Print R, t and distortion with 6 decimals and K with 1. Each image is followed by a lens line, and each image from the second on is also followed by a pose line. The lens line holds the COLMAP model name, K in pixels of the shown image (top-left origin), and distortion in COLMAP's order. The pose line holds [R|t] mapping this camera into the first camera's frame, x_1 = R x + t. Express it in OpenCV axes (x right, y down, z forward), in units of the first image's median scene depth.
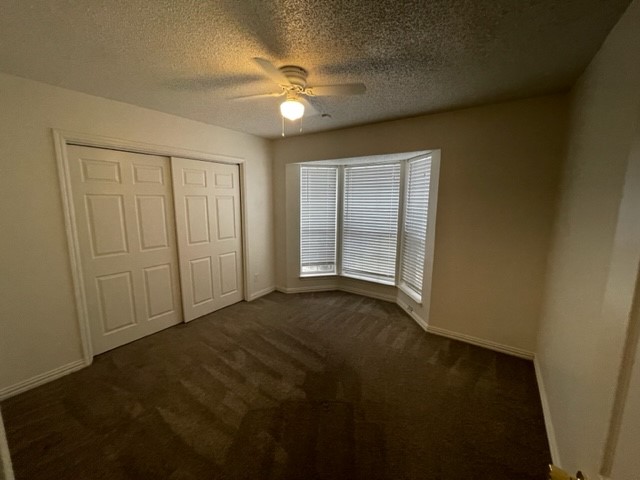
lens RADIAL K [[257.7, 0, 318.8], [0, 257.7, 238.4], [0, 0, 1]] dist [-0.002803, -0.000629]
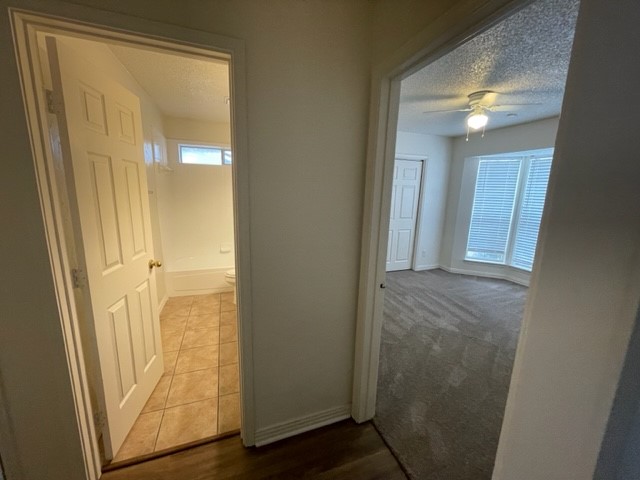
lens RADIAL K [[257.7, 0, 320.1], [0, 257.7, 240.0], [0, 0, 1]] dist [-0.002803, -0.000629]
pose [[0.821683, 0.124211, -0.556246, 0.029617], [-0.105788, 0.992242, 0.065301, 0.074619], [0.560041, 0.005187, 0.828448, -0.351588]]
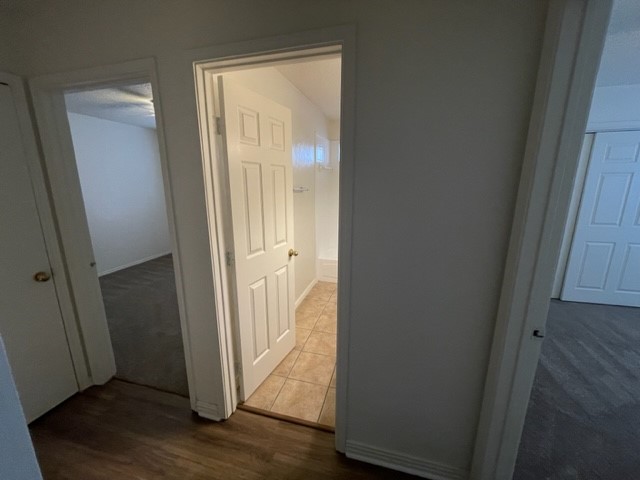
lens RADIAL K [[257.7, 0, 321.0], [0, 257.7, 239.9], [0, 0, 1]] dist [-0.002803, -0.000629]
pose [[0.337701, 0.203155, -0.919068, 0.043948], [-0.133362, 0.976906, 0.166938, 0.050187], [0.931758, 0.066193, 0.356996, -0.254283]]
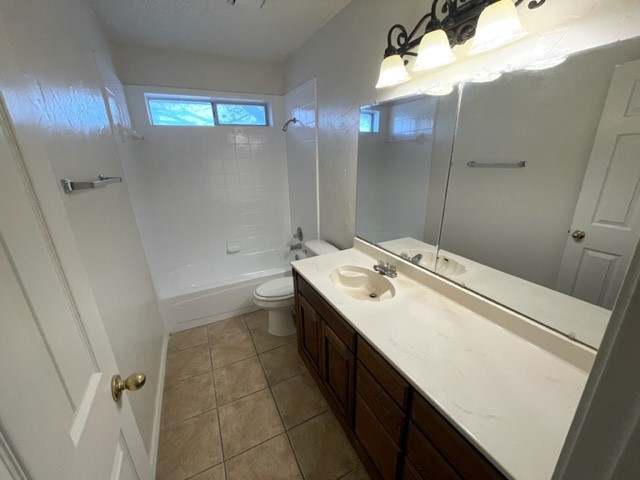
lens RADIAL K [[257.7, 0, 321.2], [0, 257.7, 239.6], [0, 0, 1]] dist [-0.002803, -0.000629]
pose [[0.880273, 0.124525, -0.457835, -0.385910], [-0.040217, 0.981055, 0.189510, 0.034048], [0.472760, -0.148408, 0.868604, -0.200309]]
